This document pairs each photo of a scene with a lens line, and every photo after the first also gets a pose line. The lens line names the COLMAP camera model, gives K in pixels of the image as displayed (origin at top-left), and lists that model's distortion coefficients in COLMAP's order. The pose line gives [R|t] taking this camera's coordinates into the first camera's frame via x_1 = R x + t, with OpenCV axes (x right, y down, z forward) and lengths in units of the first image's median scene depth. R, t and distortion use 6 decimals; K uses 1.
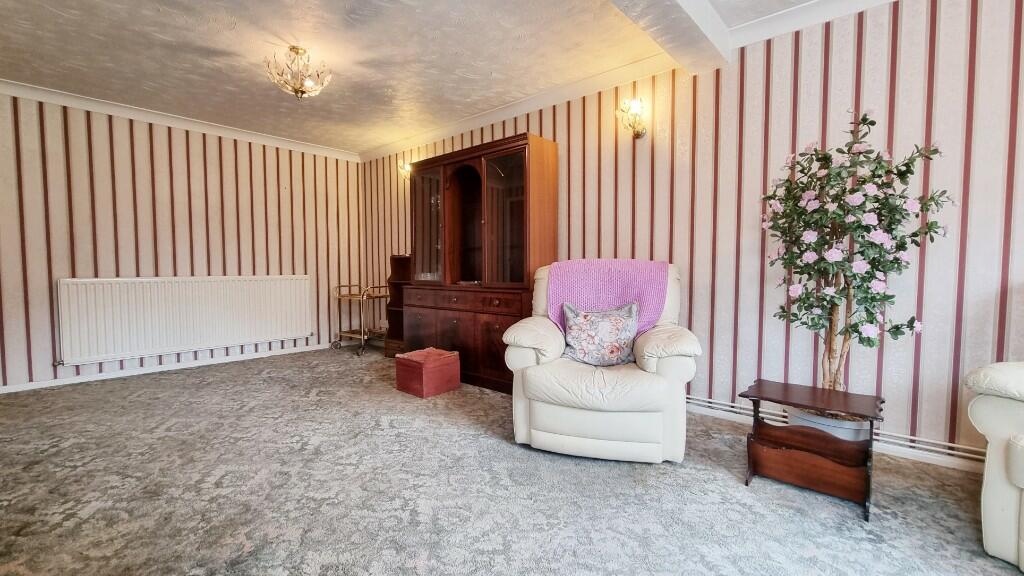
lens RADIAL K [[433.7, 0, 513.5], [0, 433.7, 289.0], [0, 0, 1]] dist [-0.000563, -0.000368]
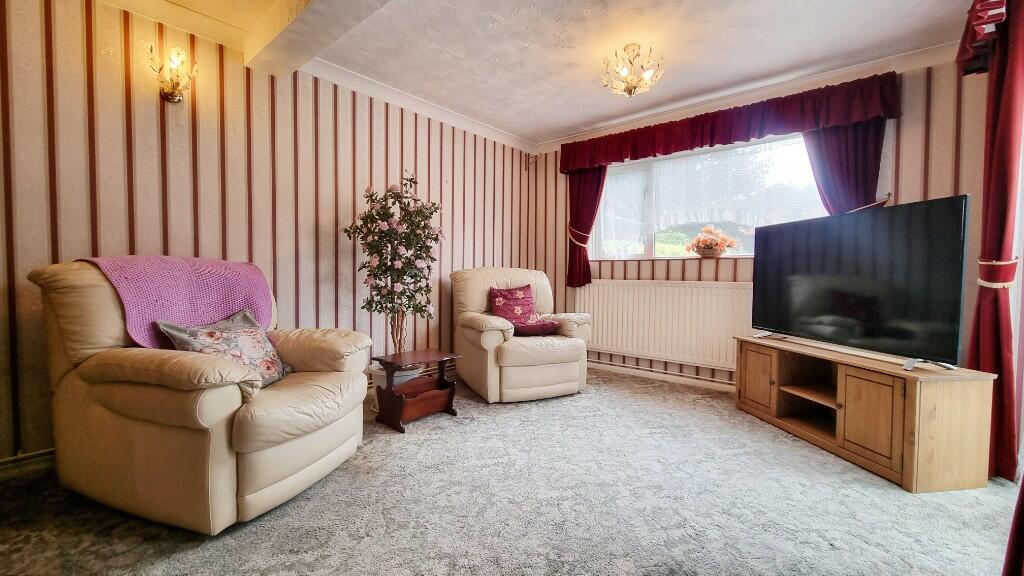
lens RADIAL K [[414.0, 0, 512.5], [0, 414.0, 279.9], [0, 0, 1]] dist [-0.000671, -0.000117]
pose [[0.008112, -0.021028, 0.999746, -0.706305], [0.039115, 0.999020, 0.020695, -0.032360], [-0.999202, 0.038937, 0.008926, 0.614275]]
